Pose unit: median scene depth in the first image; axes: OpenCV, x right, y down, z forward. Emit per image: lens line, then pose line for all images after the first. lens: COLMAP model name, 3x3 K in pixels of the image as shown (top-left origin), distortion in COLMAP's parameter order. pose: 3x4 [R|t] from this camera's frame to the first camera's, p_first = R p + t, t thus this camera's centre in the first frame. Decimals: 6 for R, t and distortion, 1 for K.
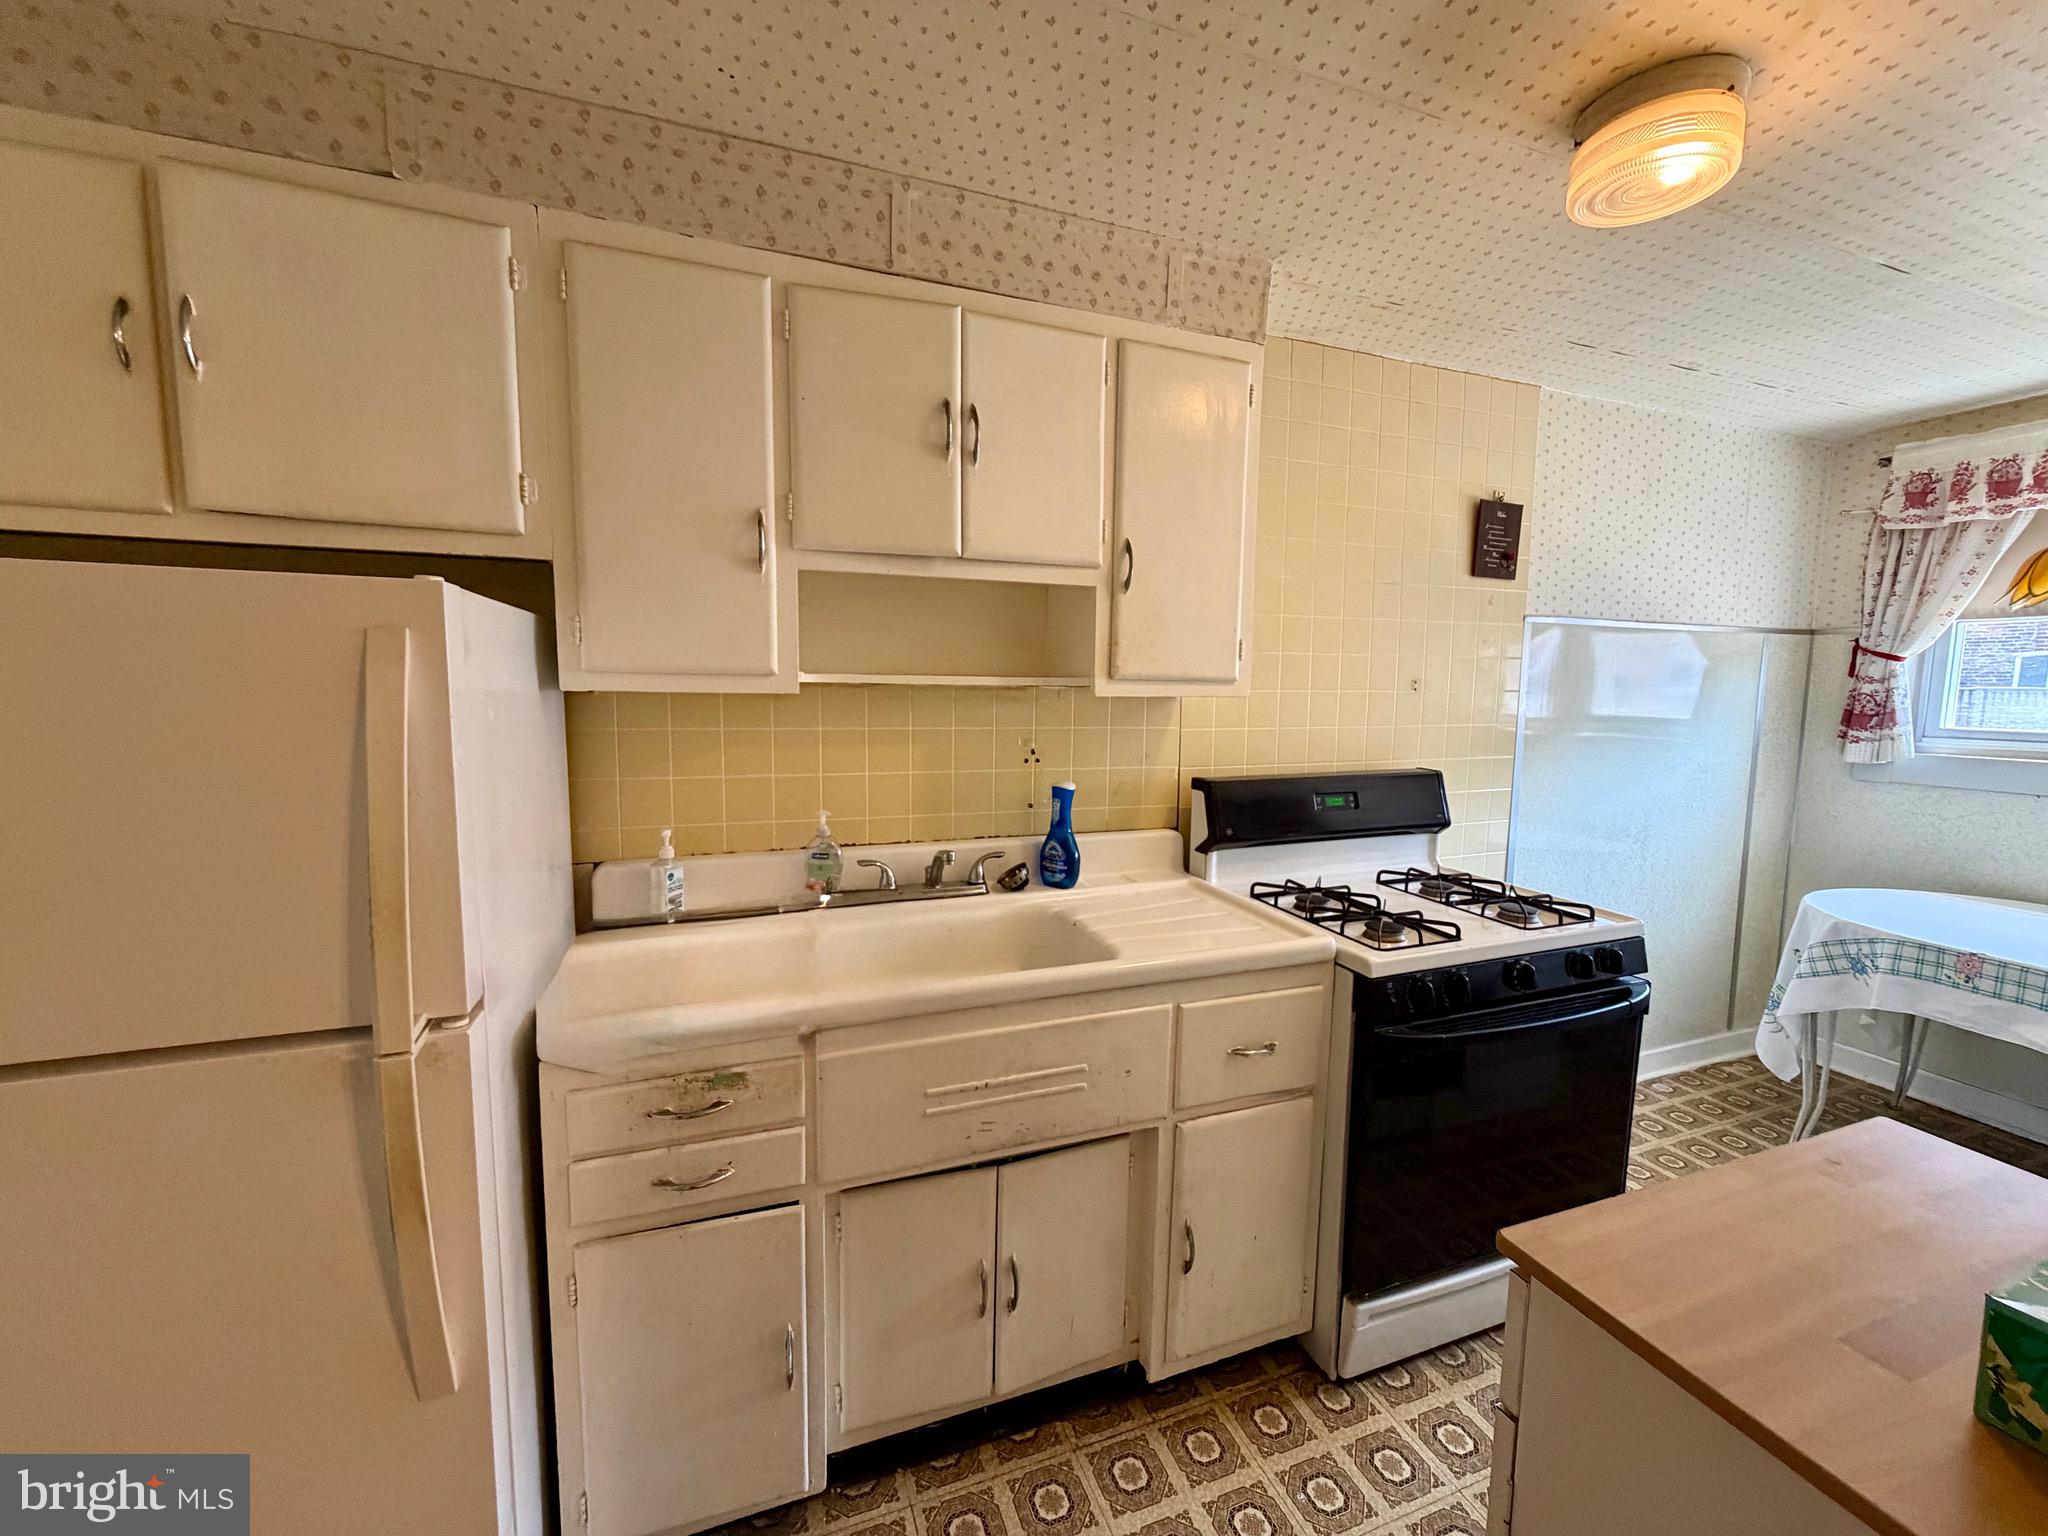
lens RADIAL K [[819.1, 0, 1027.5], [0, 819.1, 771.8], [0, 0, 1]] dist [-0.001782, -0.000472]
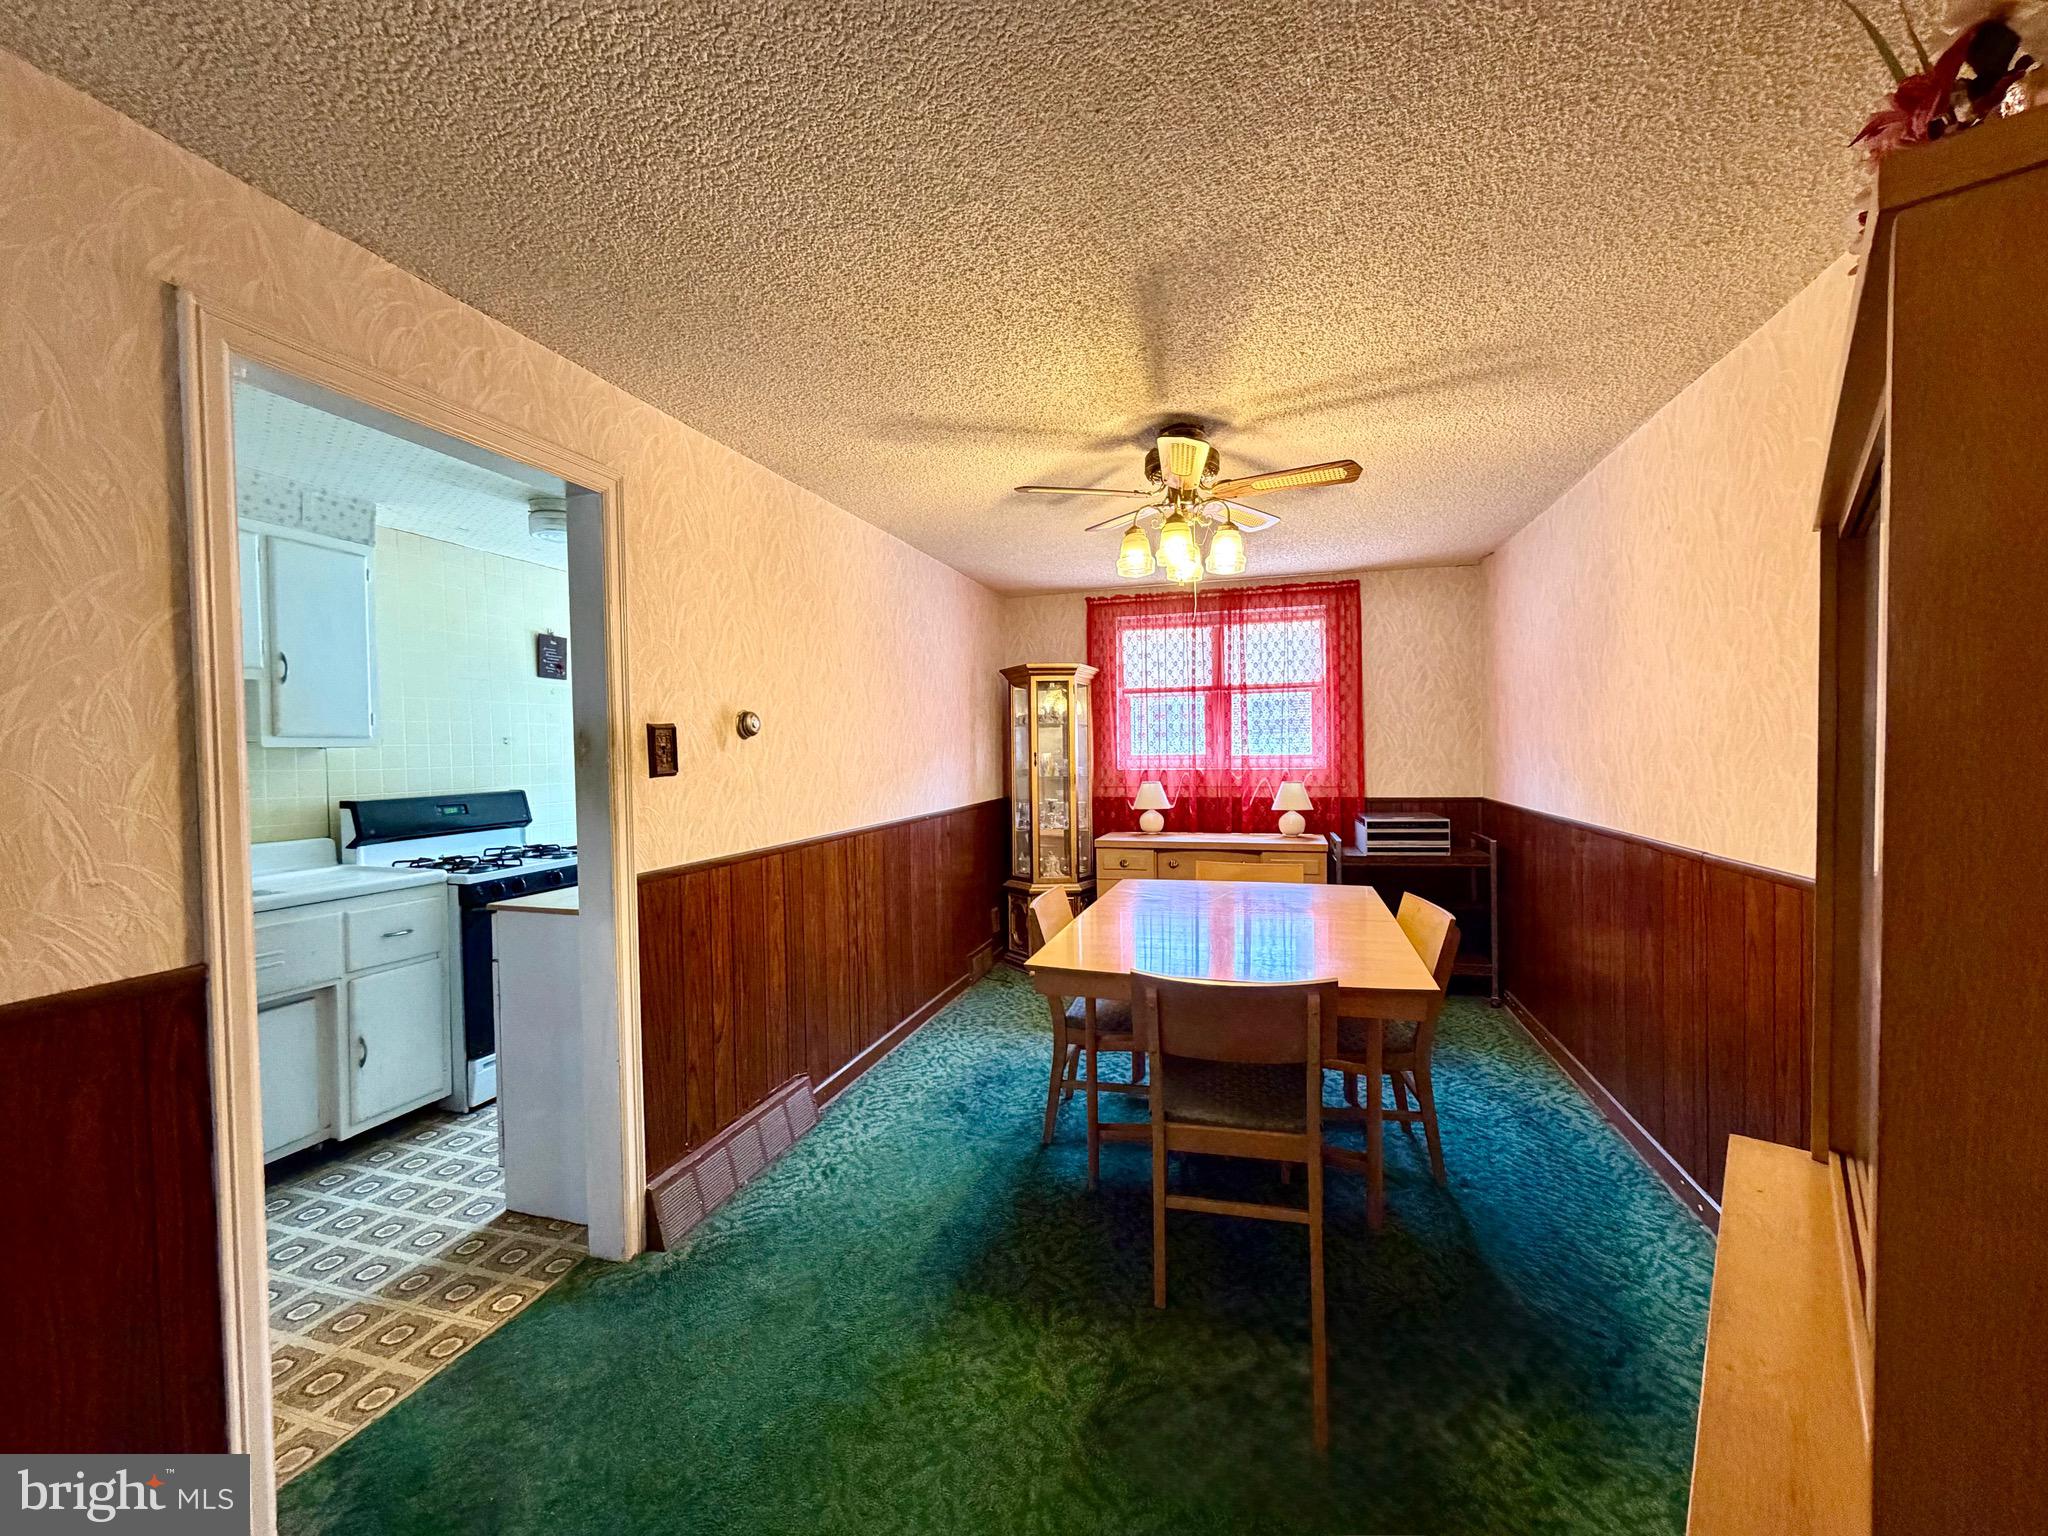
lens RADIAL K [[819.1, 0, 1035.8], [0, 819.1, 769.9], [0, 0, 1]] dist [-0.001782, -0.000472]
pose [[0.598331, -0.039477, 0.800276, -0.277397], [0.105720, 0.993943, -0.030011, 0.151913], [-0.794244, 0.102562, 0.598880, -1.096889]]
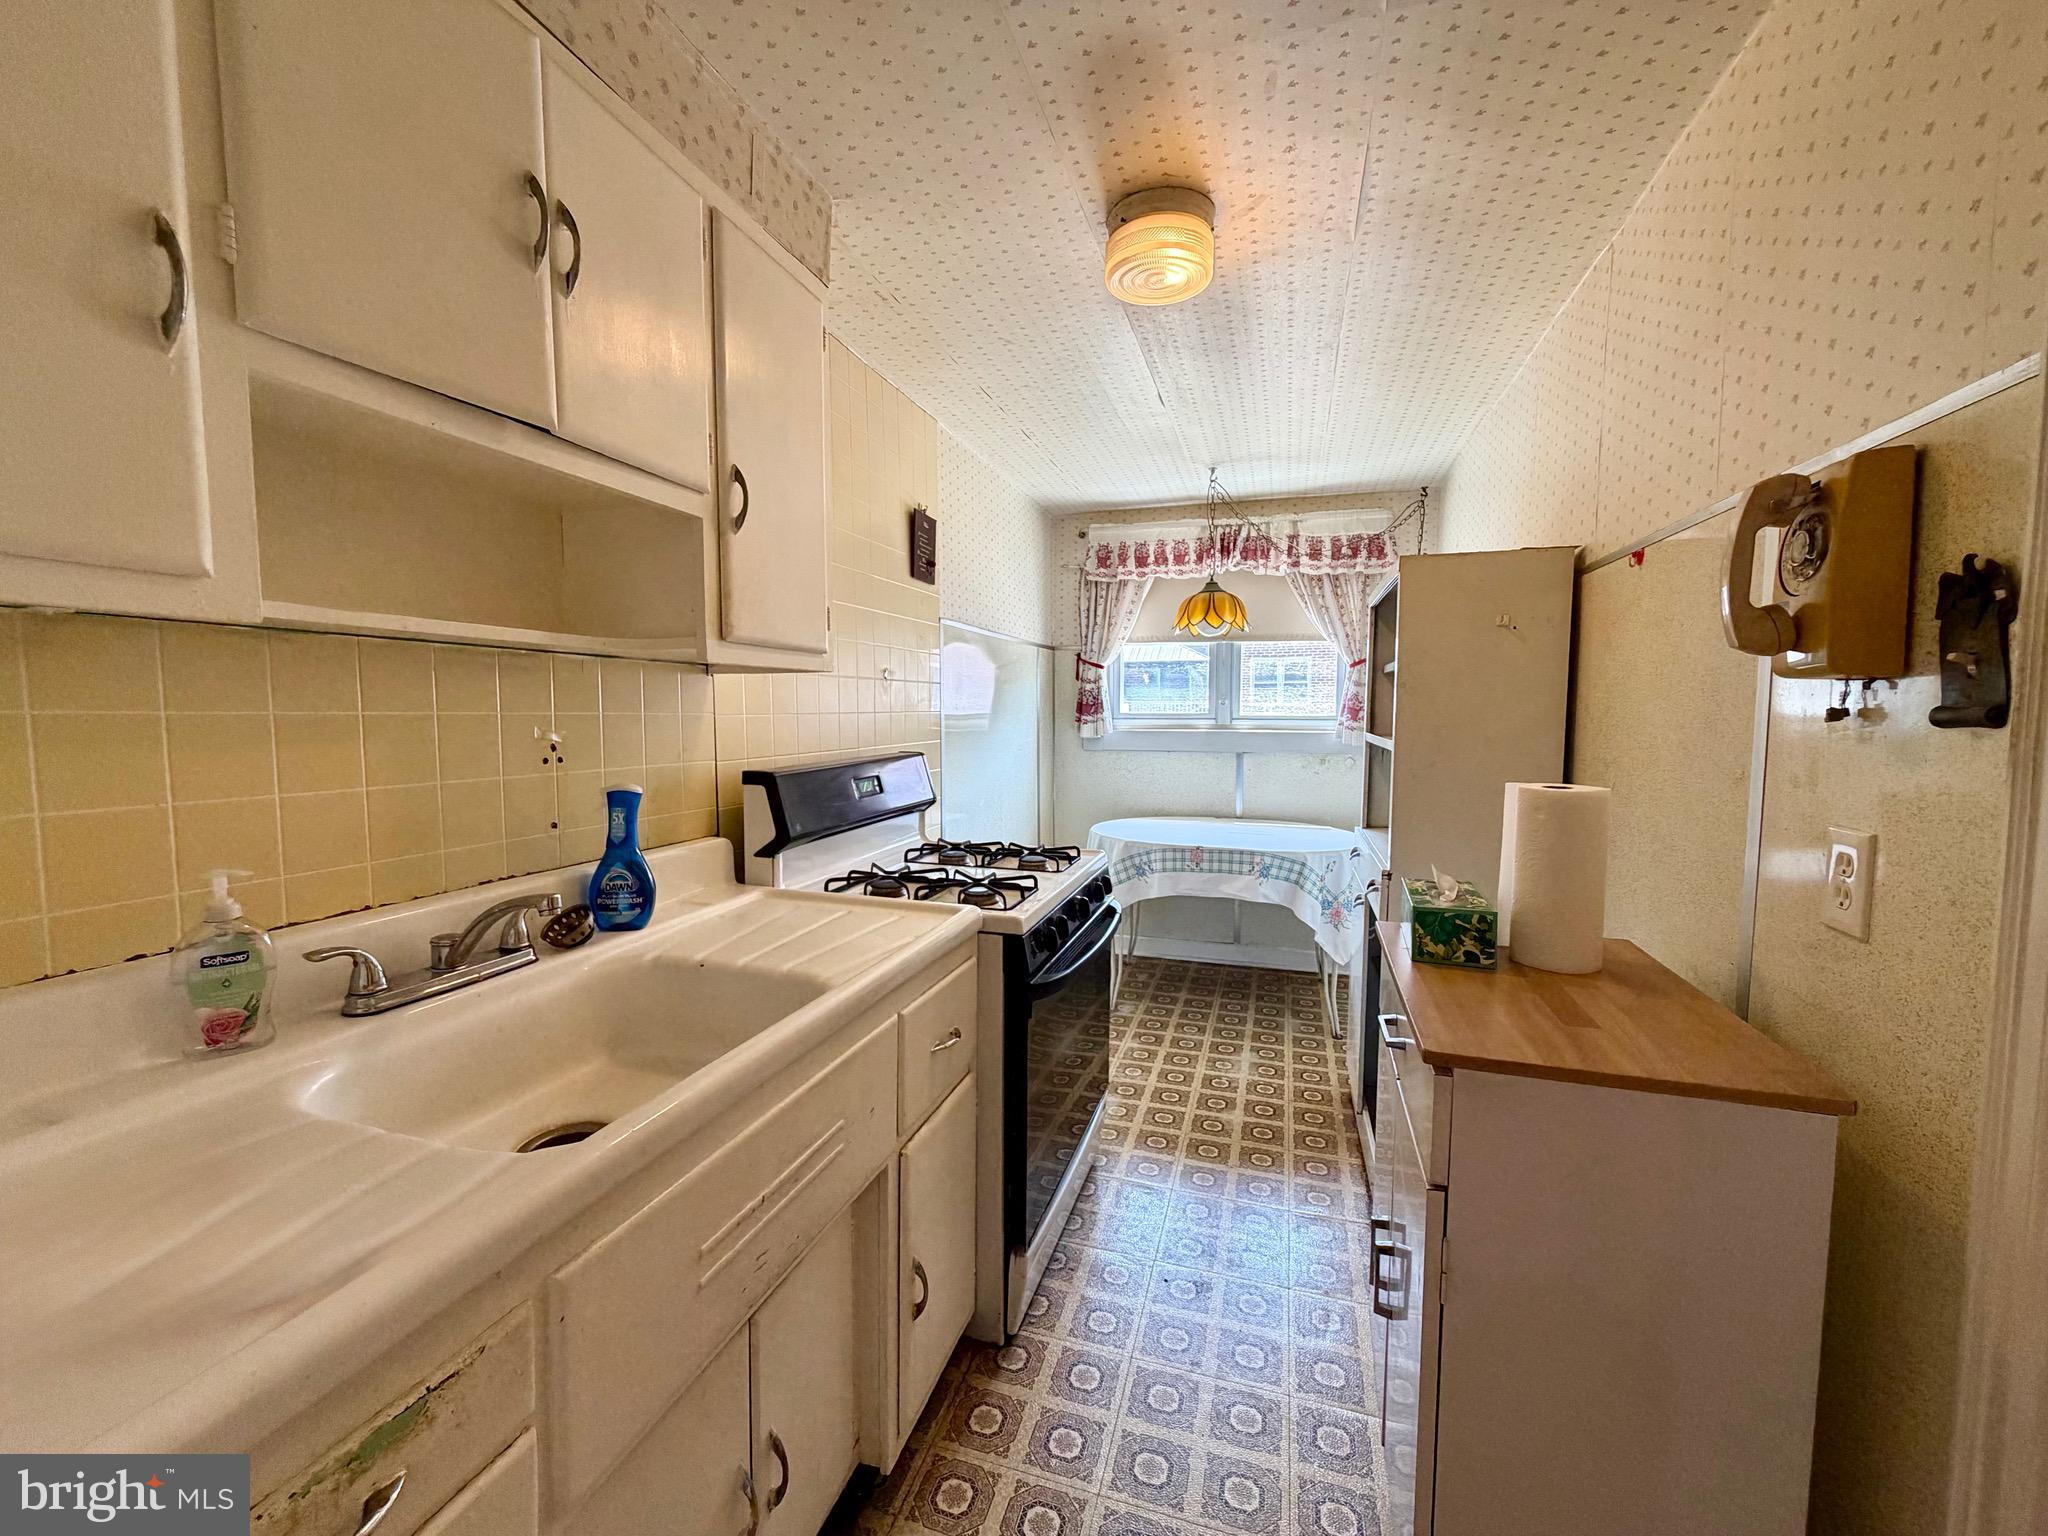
lens RADIAL K [[819.1, 0, 1028.9], [0, 819.1, 771.0], [0, 0, 1]] dist [-0.001782, -0.000472]
pose [[0.618743, -0.068864, 0.782570, -0.318283], [0.089861, 0.995816, 0.016580, 0.022446], [-0.780437, 0.060064, 0.622342, 0.276791]]
